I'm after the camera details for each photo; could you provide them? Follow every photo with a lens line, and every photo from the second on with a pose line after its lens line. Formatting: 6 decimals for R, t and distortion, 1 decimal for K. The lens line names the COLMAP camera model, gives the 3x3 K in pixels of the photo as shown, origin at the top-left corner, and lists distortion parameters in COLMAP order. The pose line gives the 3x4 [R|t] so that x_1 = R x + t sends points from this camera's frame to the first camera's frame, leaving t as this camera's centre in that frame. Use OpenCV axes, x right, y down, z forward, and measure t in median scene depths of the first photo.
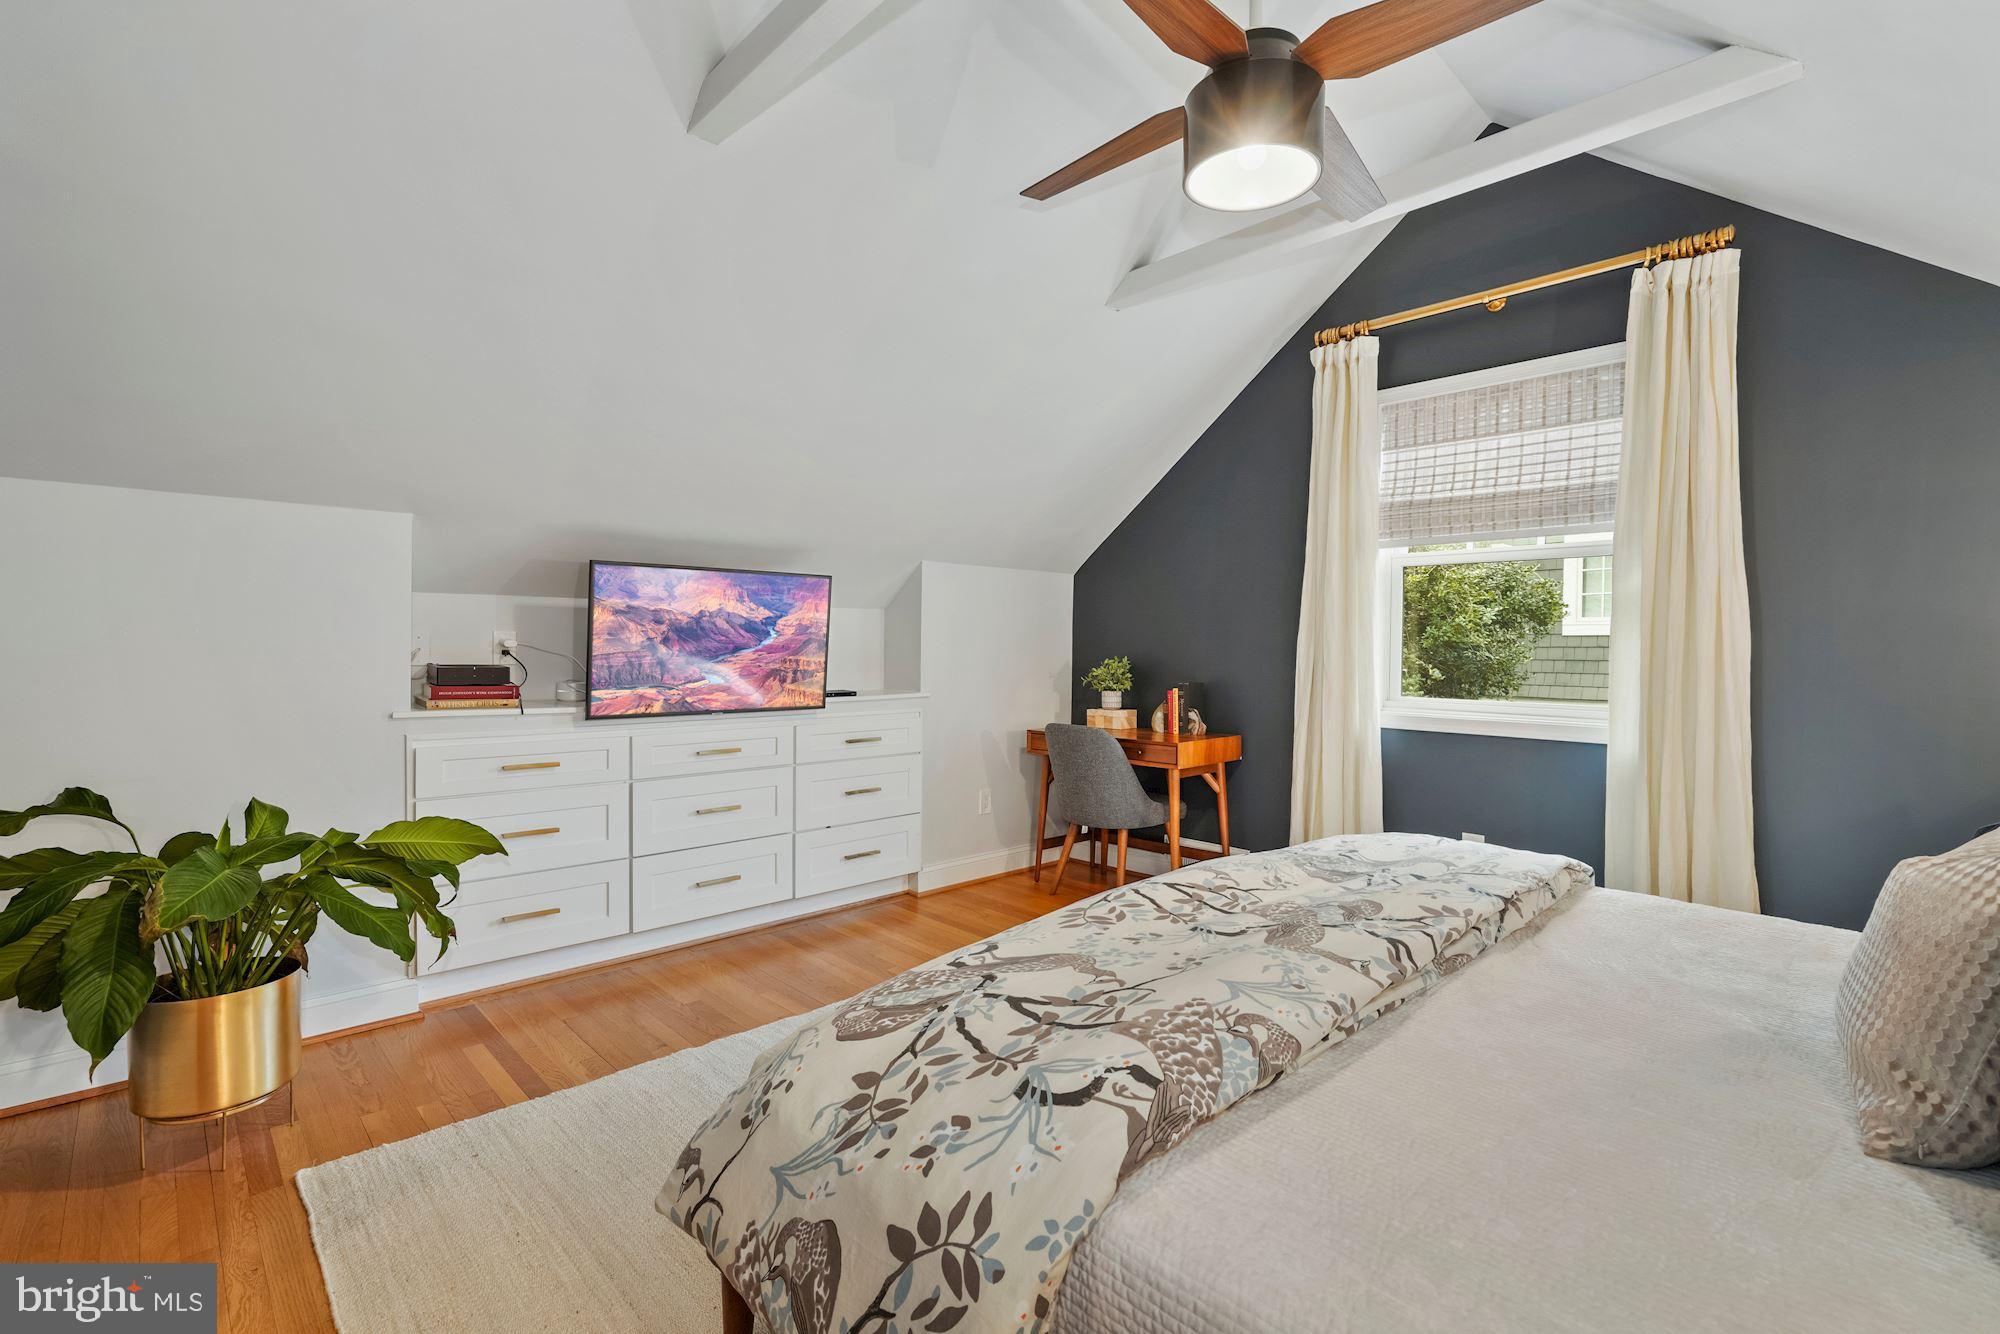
lens RADIAL K [[913.0, 0, 996.3], [0, 913.0, 661.4], [0, 0, 1]] dist [-0.000533, 0.000087]
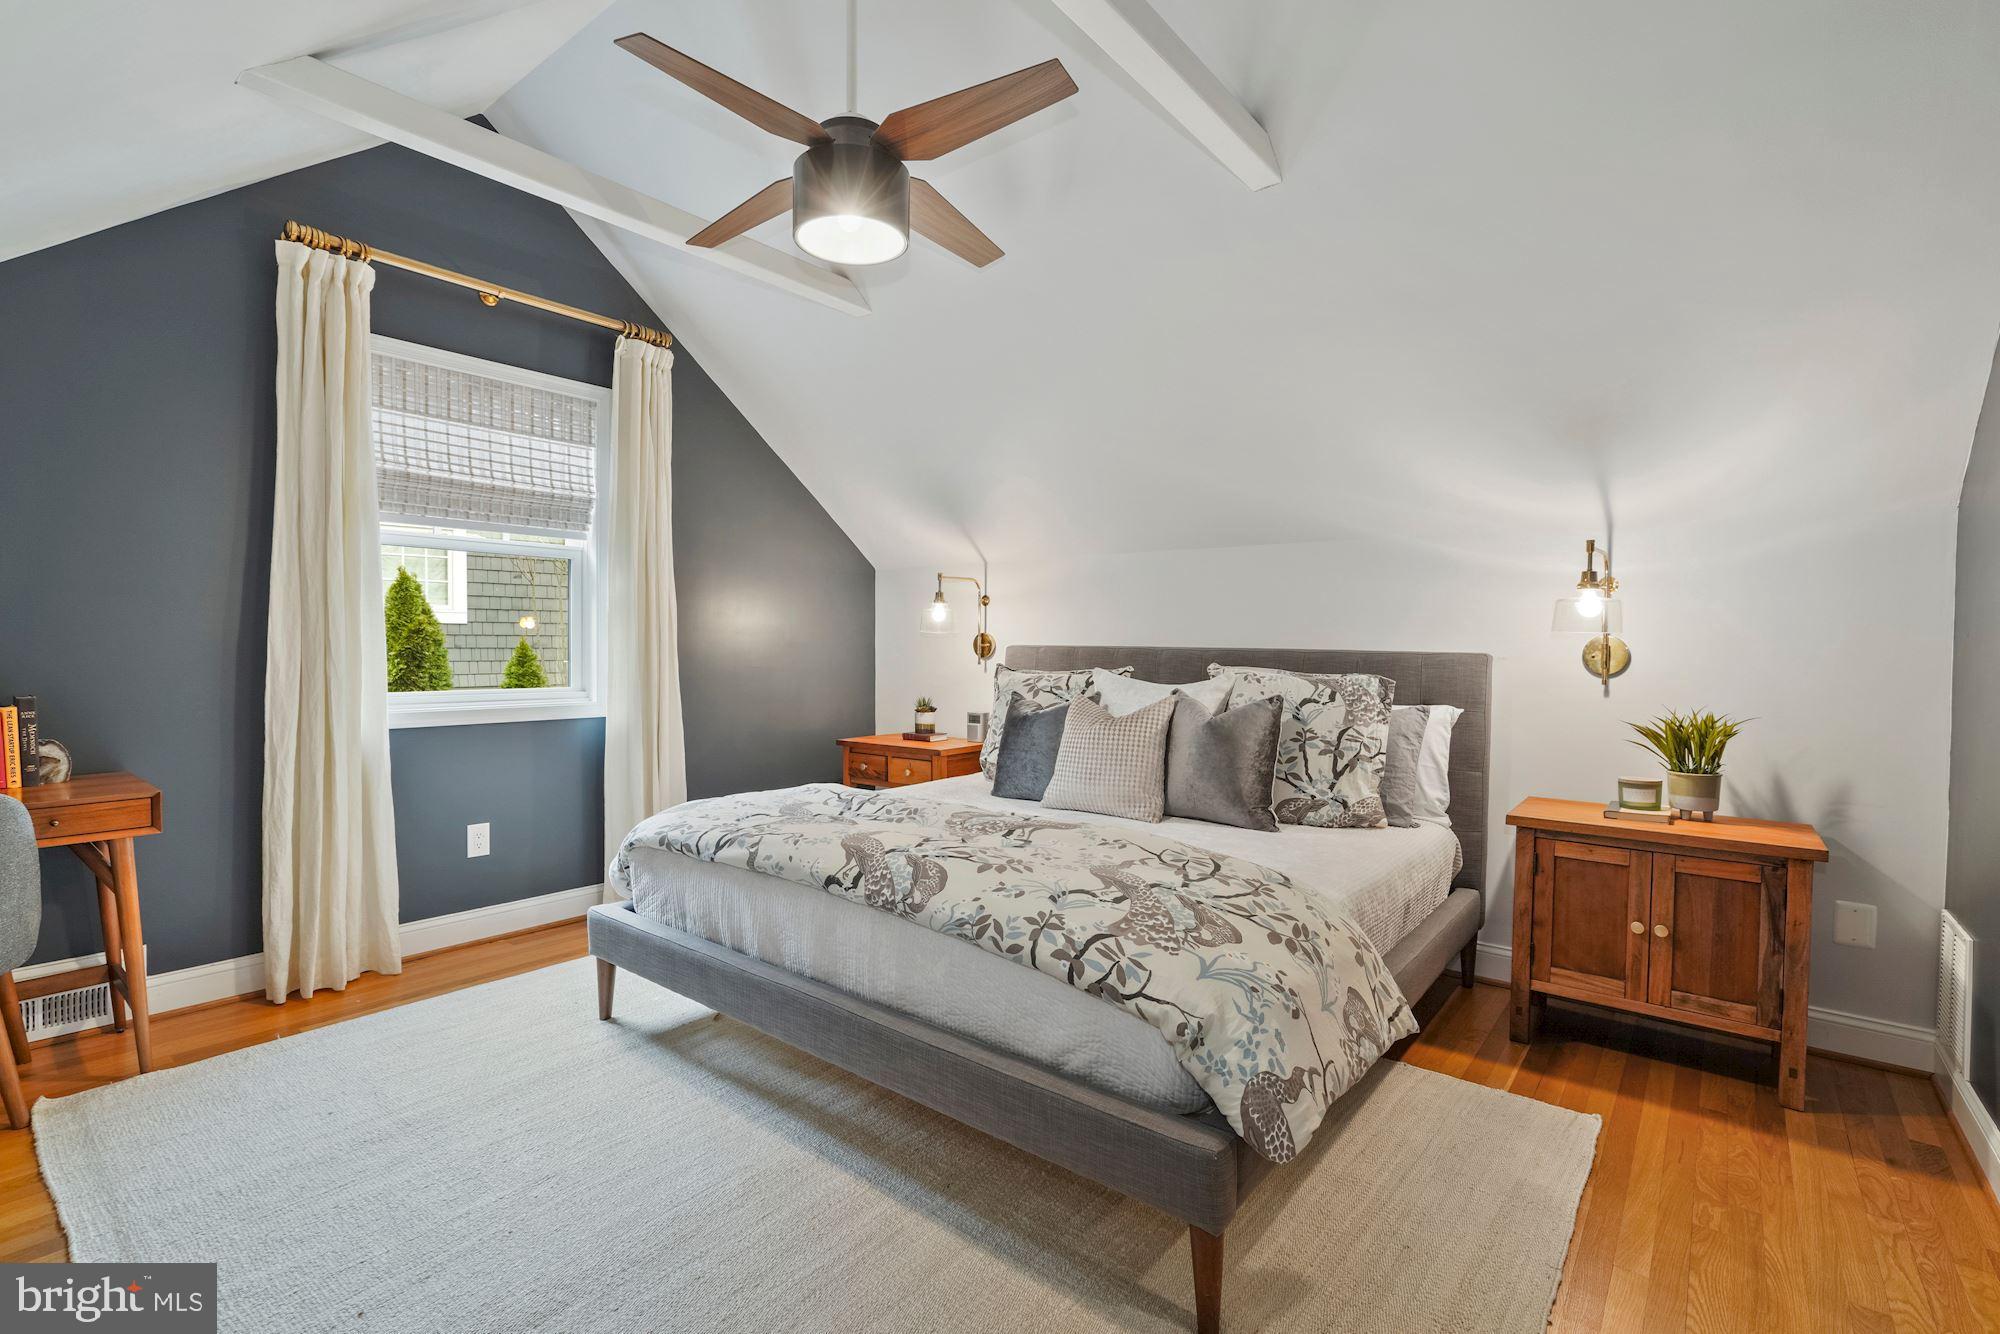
lens RADIAL K [[913.0, 0, 995.5], [0, 913.0, 658.7], [0, 0, 1]] dist [-0.000533, 0.000087]
pose [[-0.137190, -0.025477, 0.990217, -0.642536], [0.007489, 0.999614, 0.026756, -0.016220], [-0.990516, 0.011087, -0.136946, 0.688783]]
